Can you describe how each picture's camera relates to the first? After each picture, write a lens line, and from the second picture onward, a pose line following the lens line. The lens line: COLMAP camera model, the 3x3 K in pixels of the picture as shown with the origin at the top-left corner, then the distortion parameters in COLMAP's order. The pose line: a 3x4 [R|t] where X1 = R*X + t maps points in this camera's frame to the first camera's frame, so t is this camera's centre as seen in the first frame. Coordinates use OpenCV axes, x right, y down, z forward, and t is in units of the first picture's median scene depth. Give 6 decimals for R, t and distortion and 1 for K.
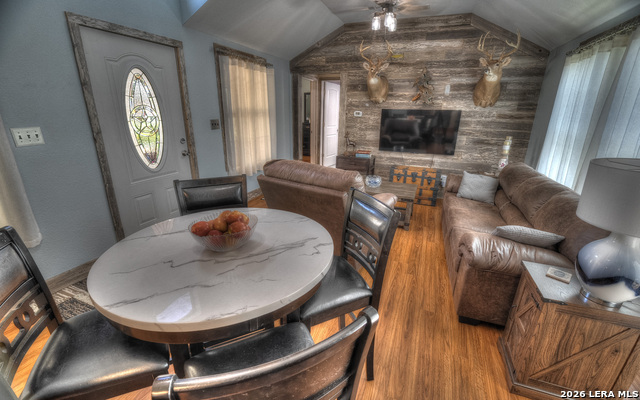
lens RADIAL K [[283.0, 0, 320.0], [0, 283.0, 200.0], [0, 0, 1]] dist [-0.000049, -0.000410]
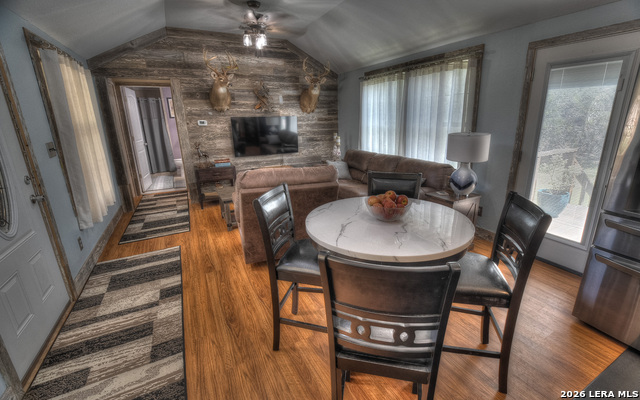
lens RADIAL K [[279.2, 0, 329.6], [0, 279.2, 195.8], [0, 0, 1]] dist [-0.000869, -0.000432]
pose [[0.649389, -0.238005, 0.722251, -0.370041], [0.260235, 0.961970, 0.083018, -0.039905], [-0.714543, 0.134044, 0.686630, 0.090485]]
